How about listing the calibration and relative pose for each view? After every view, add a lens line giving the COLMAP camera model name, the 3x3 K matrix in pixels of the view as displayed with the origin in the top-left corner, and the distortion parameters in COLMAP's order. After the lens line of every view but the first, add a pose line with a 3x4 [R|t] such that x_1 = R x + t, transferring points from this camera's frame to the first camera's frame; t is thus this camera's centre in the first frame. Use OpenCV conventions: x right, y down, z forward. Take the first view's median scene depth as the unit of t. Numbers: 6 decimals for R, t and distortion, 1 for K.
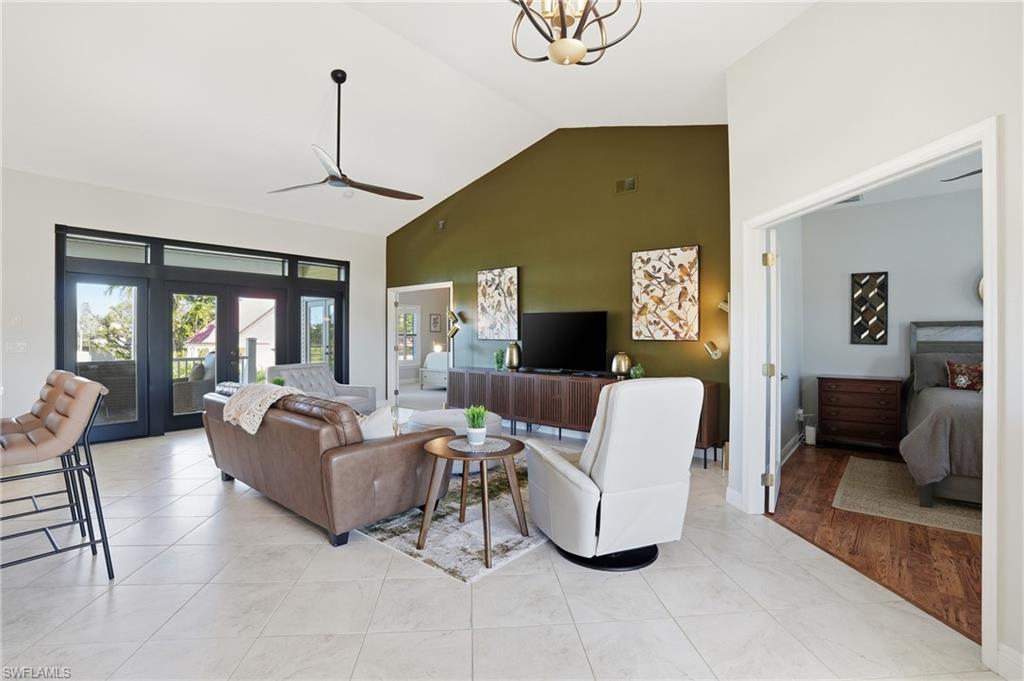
lens RADIAL K [[471.8, 0, 505.6], [0, 471.8, 329.8], [0, 0, 1]] dist [-0.036137, 0.008723]
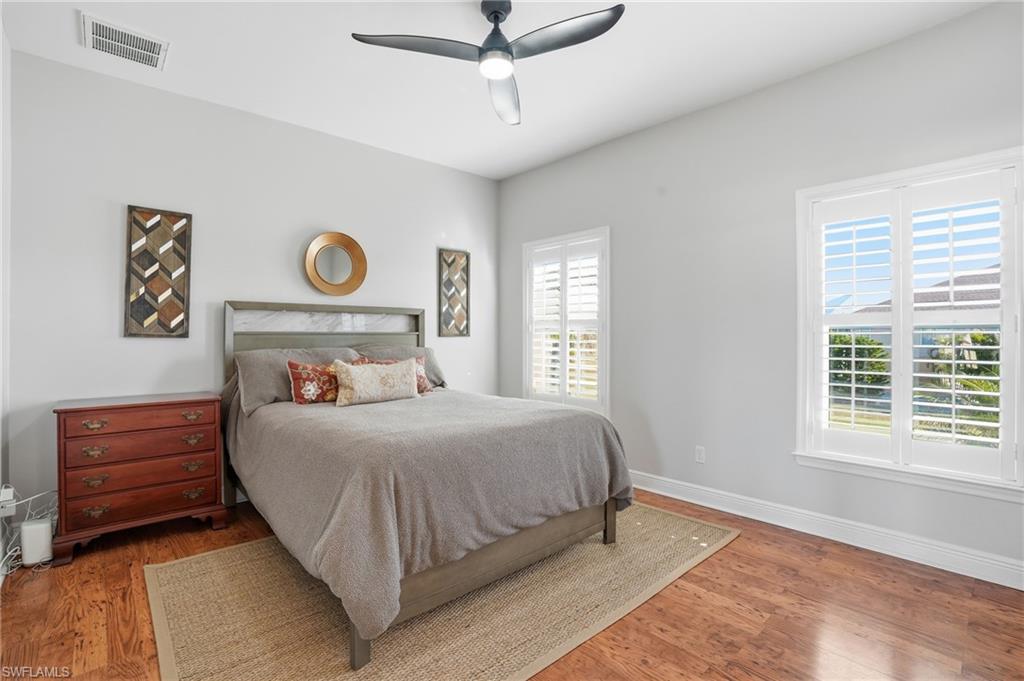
lens RADIAL K [[471.8, 0, 510.2], [0, 471.8, 336.1], [0, 0, 1]] dist [-0.036137, 0.008723]
pose [[0.141732, 0.000861, 0.989905, 0.283041], [-0.016346, 0.999865, 0.001470, 0.021197], [-0.989770, -0.016390, 0.141727, 0.484181]]
